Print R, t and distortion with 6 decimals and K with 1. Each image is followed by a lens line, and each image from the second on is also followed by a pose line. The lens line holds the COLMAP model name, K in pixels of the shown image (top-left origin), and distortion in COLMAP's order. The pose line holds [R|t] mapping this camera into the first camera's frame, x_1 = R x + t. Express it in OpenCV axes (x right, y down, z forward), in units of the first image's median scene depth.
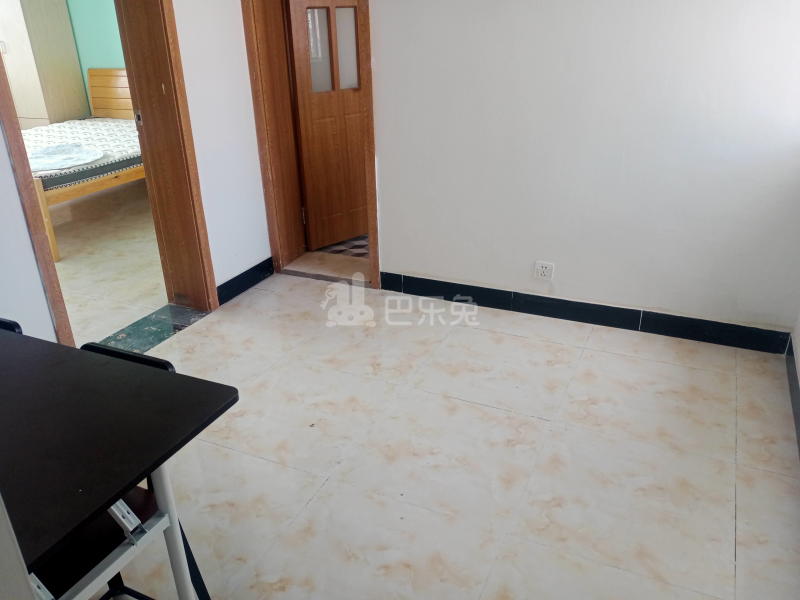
lens RADIAL K [[649.8, 0, 399.4], [0, 649.8, 300.2], [0, 0, 1]] dist [-0.043529, -0.009926]
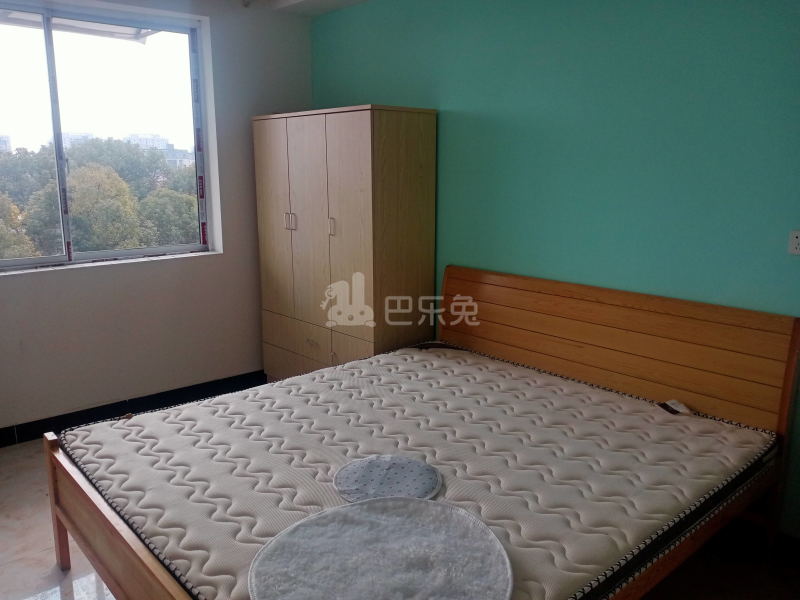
lens RADIAL K [[649.8, 0, 374.8], [0, 649.8, 330.3], [0, 0, 1]] dist [-0.043529, -0.009926]
pose [[0.895440, 0.129571, -0.425910, -0.387979], [-0.205431, 0.969020, -0.137105, -0.284609], [0.394950, 0.210264, 0.894317, 0.605859]]
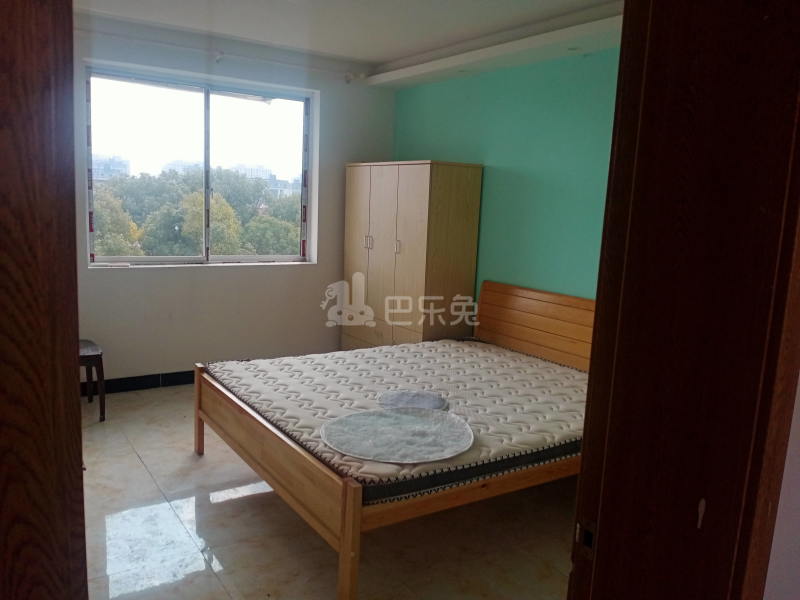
lens RADIAL K [[649.8, 0, 401.9], [0, 649.8, 294.9], [0, 0, 1]] dist [-0.043529, -0.009926]
pose [[0.846211, 0.132304, -0.516161, -0.210025], [-0.278979, 0.935313, -0.217624, -0.194159], [0.453980, 0.328154, 0.828382, 0.396691]]
